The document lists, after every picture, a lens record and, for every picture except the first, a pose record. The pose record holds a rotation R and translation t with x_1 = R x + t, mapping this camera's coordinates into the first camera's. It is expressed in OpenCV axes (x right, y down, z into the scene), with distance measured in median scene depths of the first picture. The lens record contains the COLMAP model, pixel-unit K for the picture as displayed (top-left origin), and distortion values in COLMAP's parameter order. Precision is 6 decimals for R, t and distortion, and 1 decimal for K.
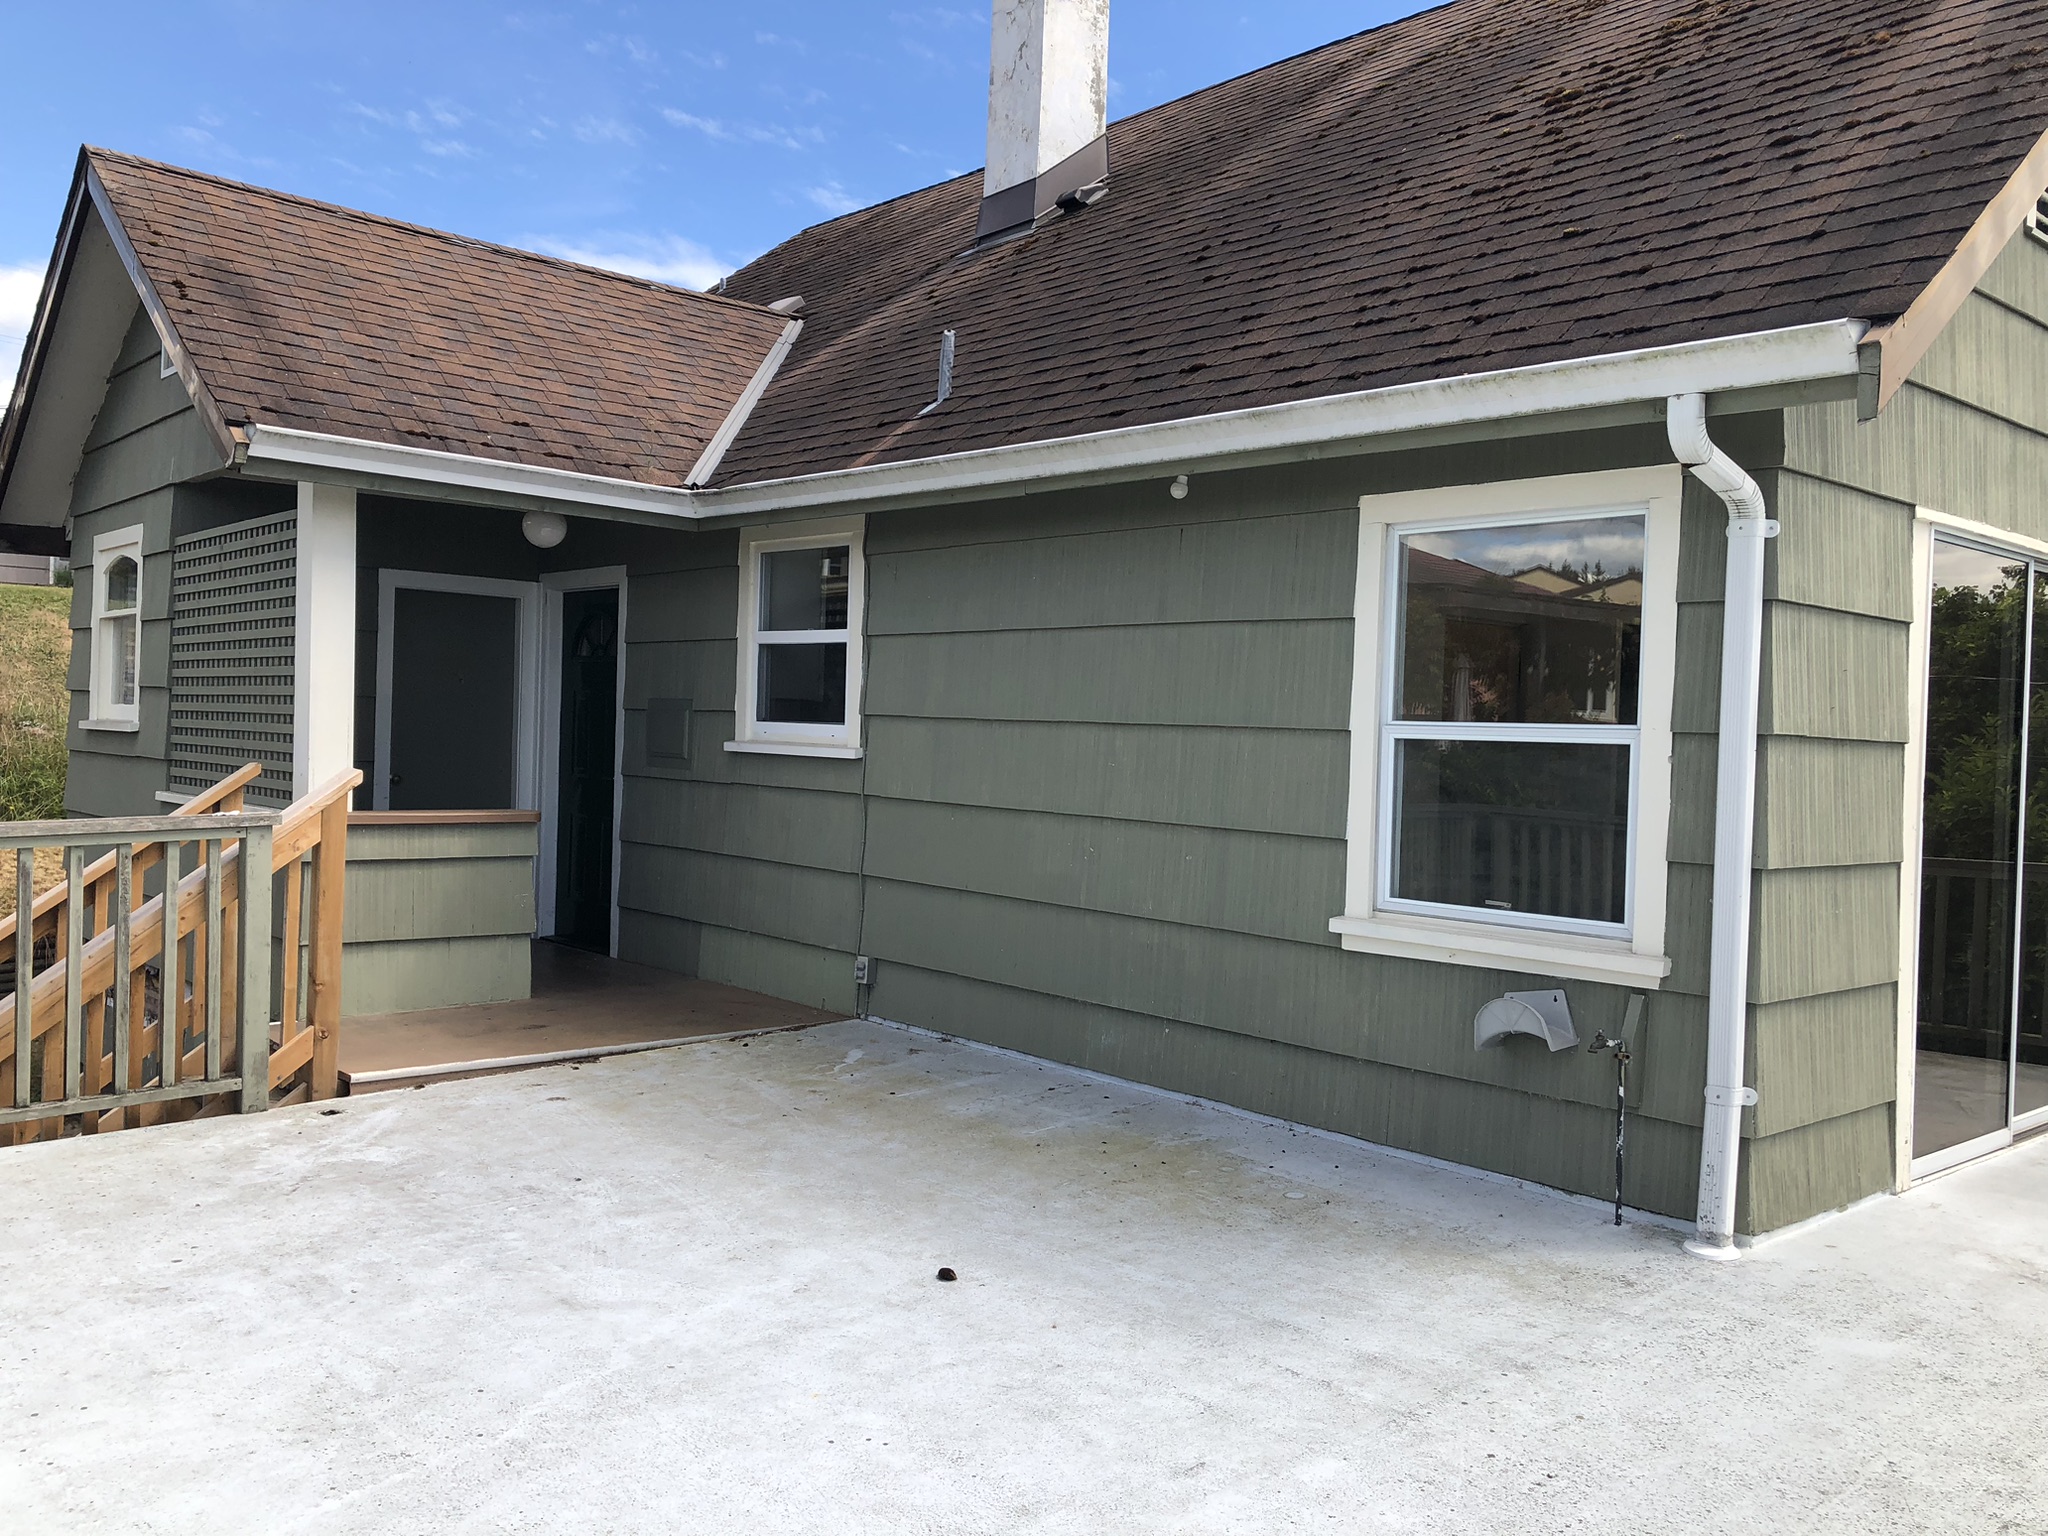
lens RADIAL K [[1667.1, 0, 1024.0], [0, 1667.1, 768.0], [0, 0, 1]] dist [0.031001, -0.017831]
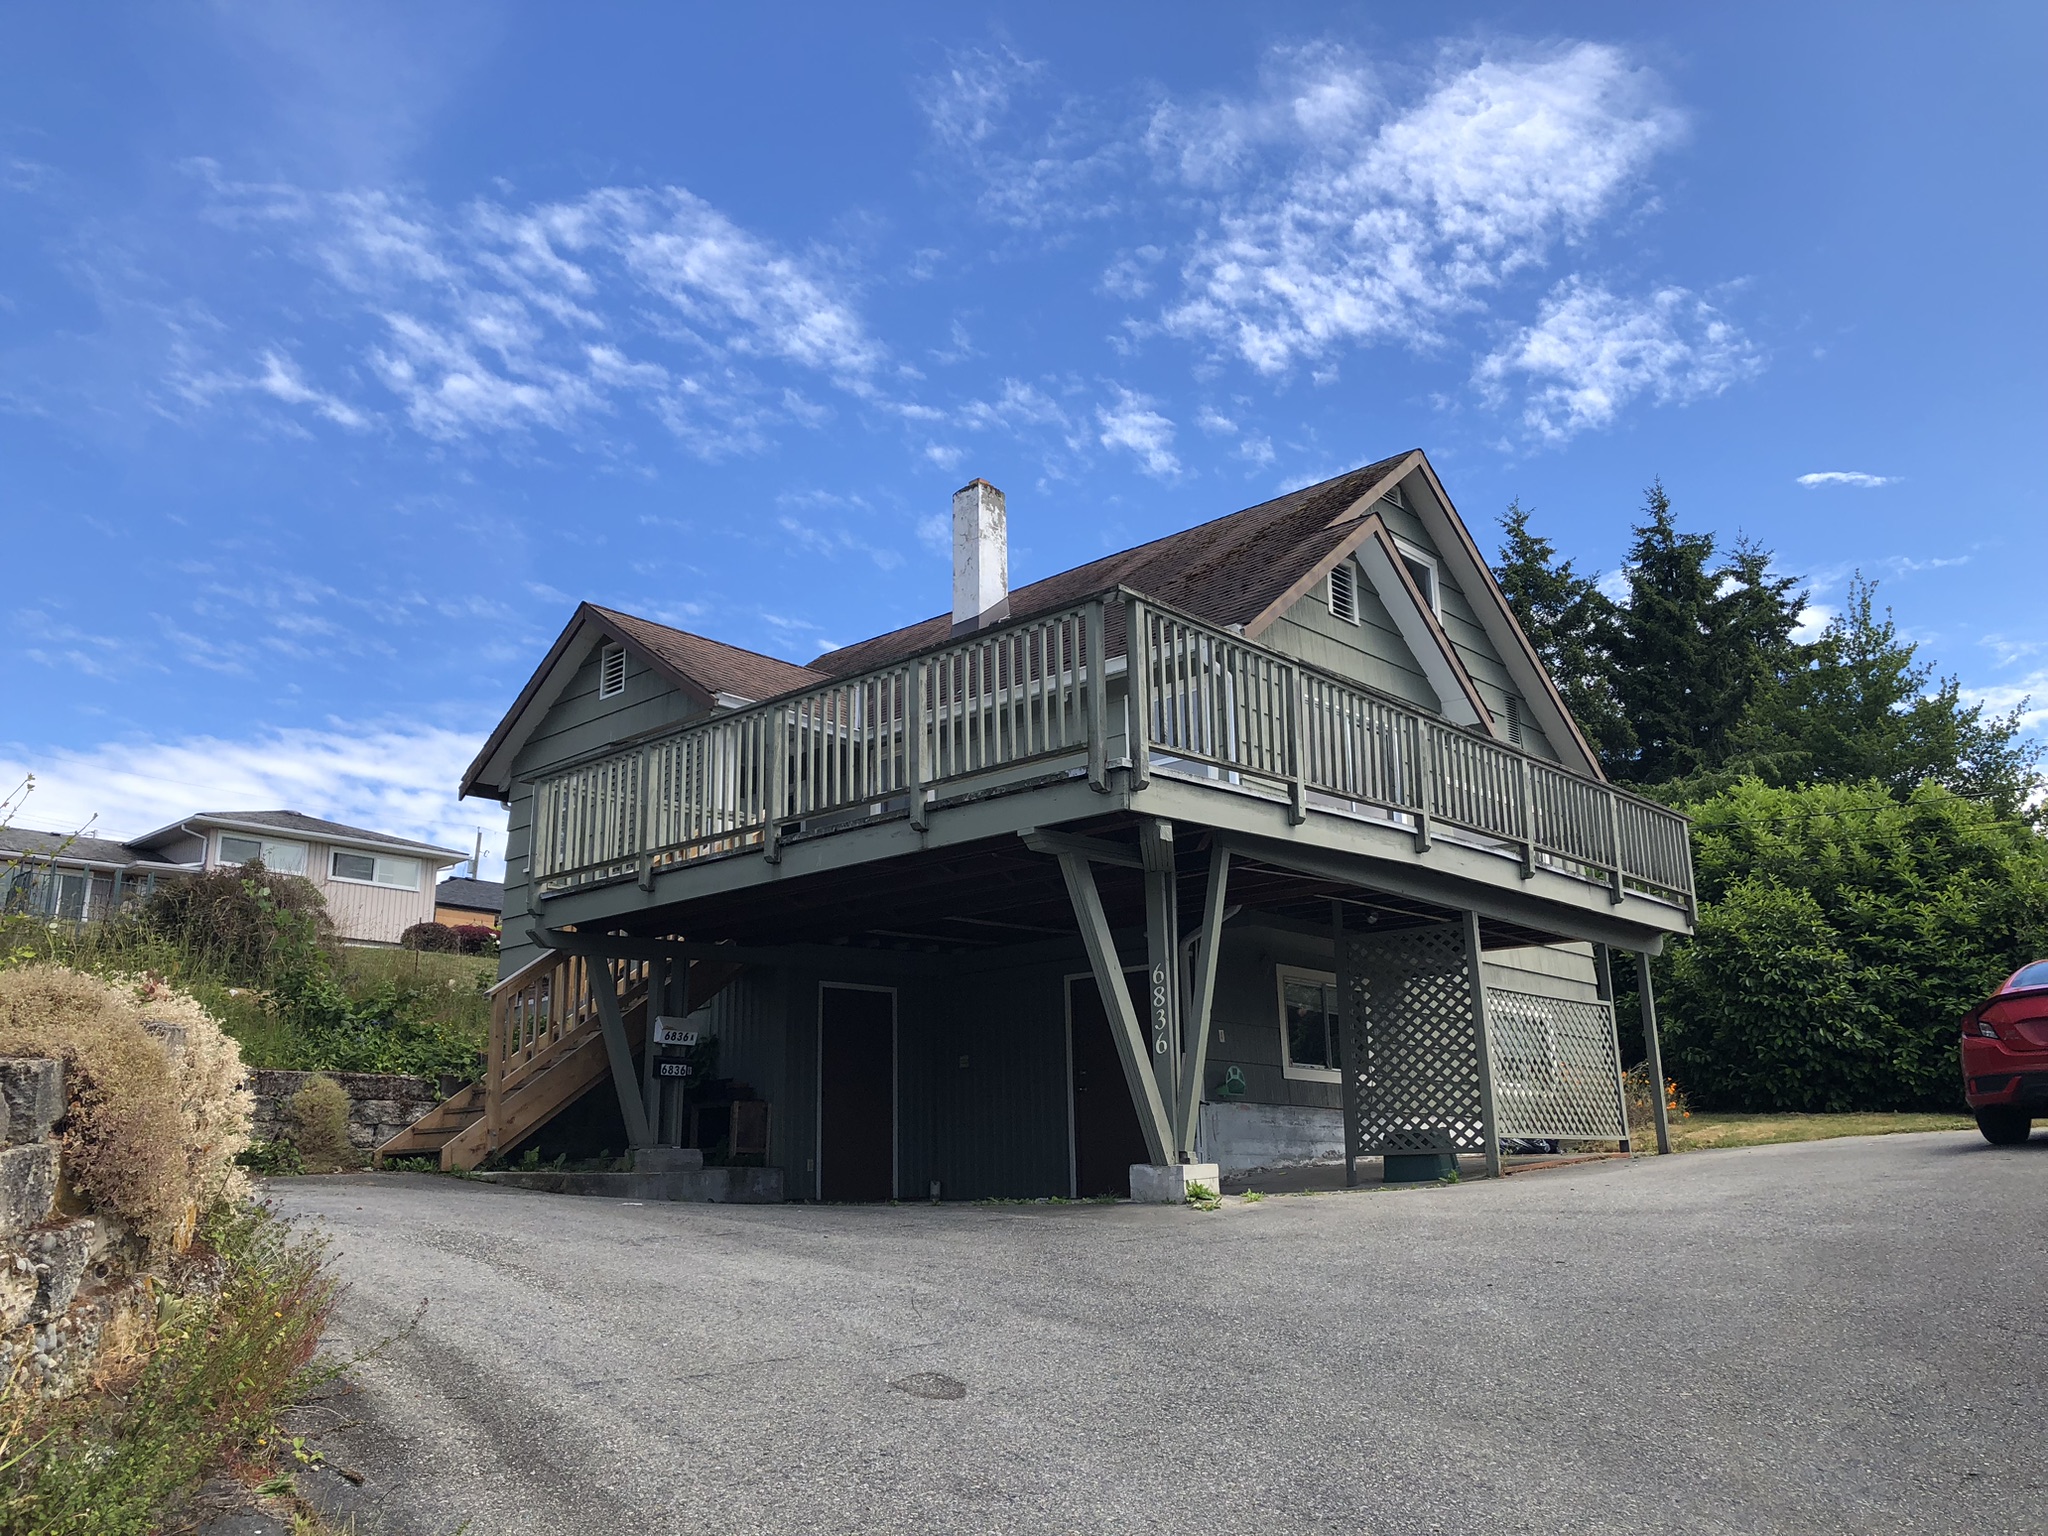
lens RADIAL K [[1650.4, 0, 1036.7], [0, 1650.4, 808.5], [0, 0, 1]] dist [0.061407, -0.069417]
pose [[0.993248, -0.026258, 0.113003, -0.335128], [0.053923, 0.966929, -0.249282, 0.860863], [-0.102720, 0.253692, 0.961815, -2.021810]]
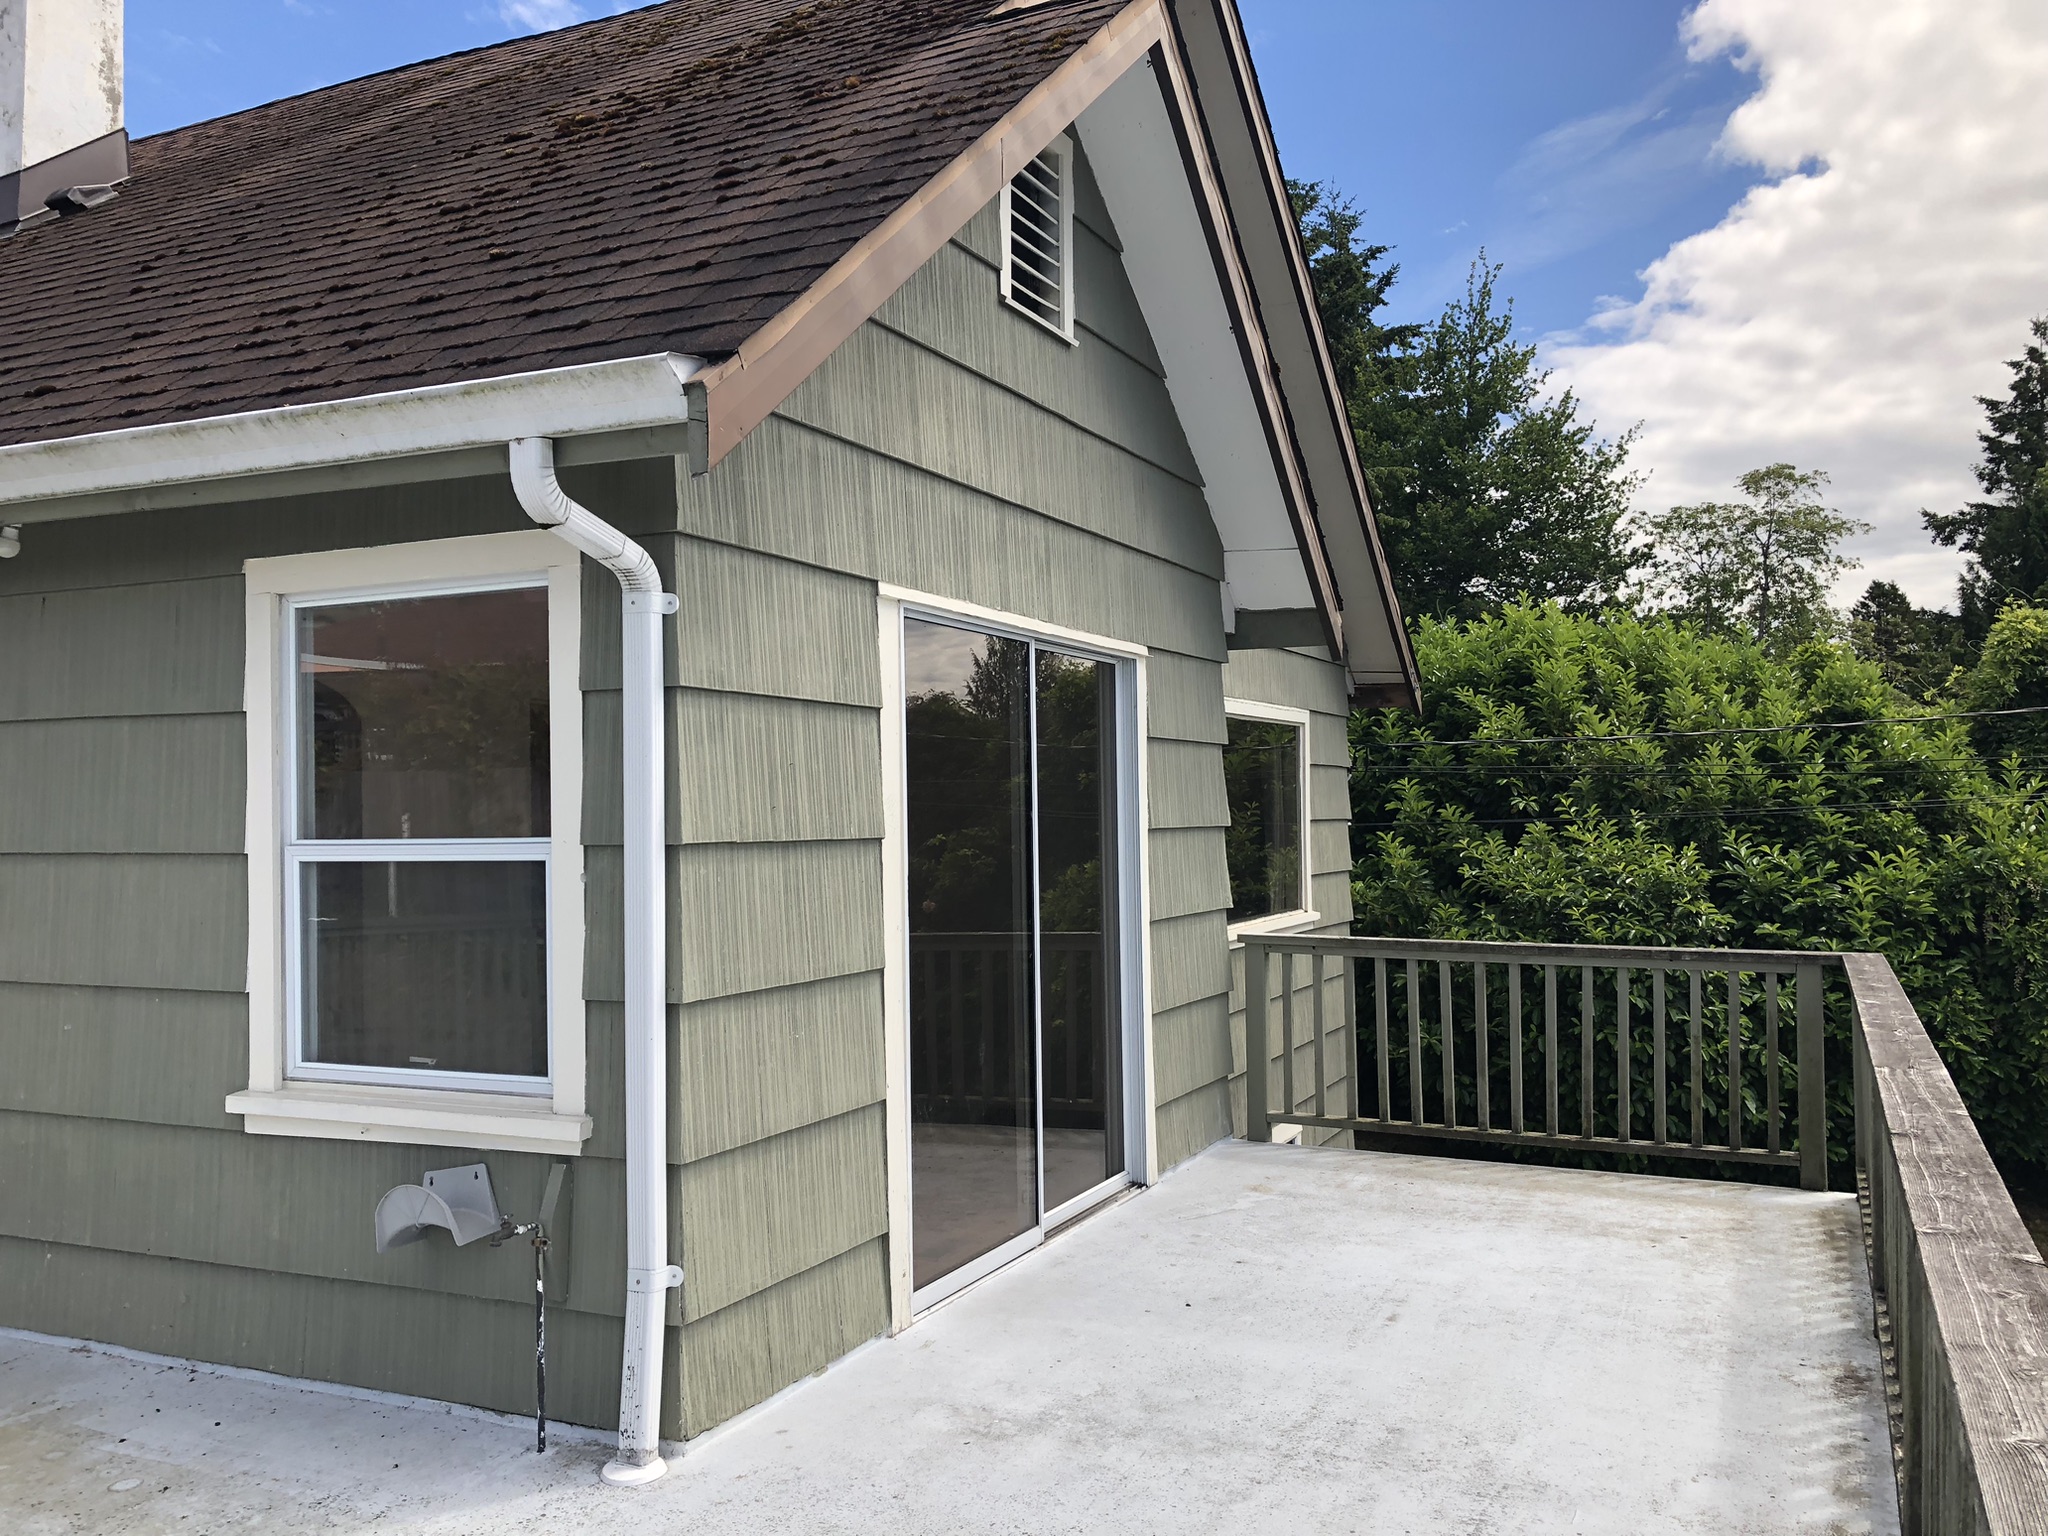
lens RADIAL K [[1650.4, 0, 1036.7], [0, 1650.4, 808.5], [0, 0, 1]] dist [0.061407, -0.069417]
pose [[0.917590, -0.044396, 0.395040, 0.250273], [0.052775, 0.998553, -0.010363, -0.017939], [-0.394009, 0.030357, 0.918605, 0.137729]]
